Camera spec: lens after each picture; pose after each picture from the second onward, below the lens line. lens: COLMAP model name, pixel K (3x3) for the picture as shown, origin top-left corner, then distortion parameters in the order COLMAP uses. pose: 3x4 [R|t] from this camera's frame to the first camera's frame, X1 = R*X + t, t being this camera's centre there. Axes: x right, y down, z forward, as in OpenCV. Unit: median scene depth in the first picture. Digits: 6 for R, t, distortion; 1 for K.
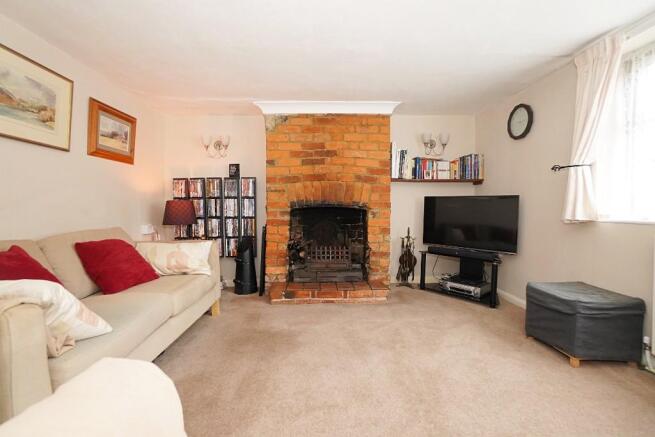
lens RADIAL K [[290.0, 0, 326.2], [0, 290.0, 211.4], [0, 0, 1]] dist [-0.064139, 0.021444]
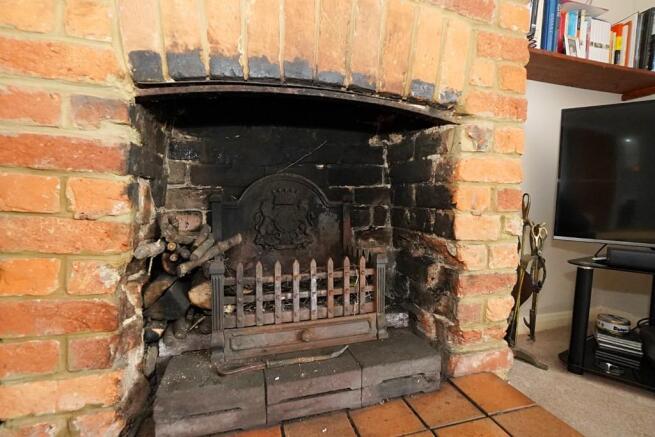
lens RADIAL K [[300.9, 0, 319.9], [0, 300.9, 212.4], [0, 0, 1]] dist [-0.069438, 0.025470]
pose [[0.975568, -0.005275, 0.219635, -0.040573], [-0.006284, 0.998633, 0.051897, 0.065733], [-0.219608, -0.052009, 0.974201, 0.764094]]
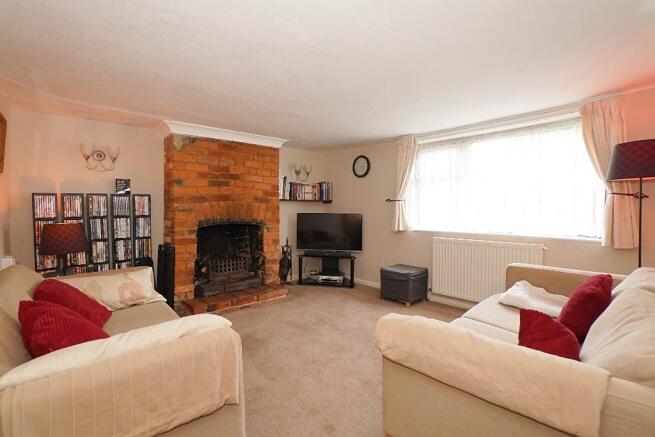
lens RADIAL K [[290.0, 0, 326.2], [0, 290.0, 211.4], [0, 0, 1]] dist [-0.064139, 0.021444]
pose [[0.765272, -0.006682, 0.643673, -0.431167], [0.012163, 0.999918, -0.004080, -0.056284], [-0.643593, 0.010952, 0.765290, -0.087801]]
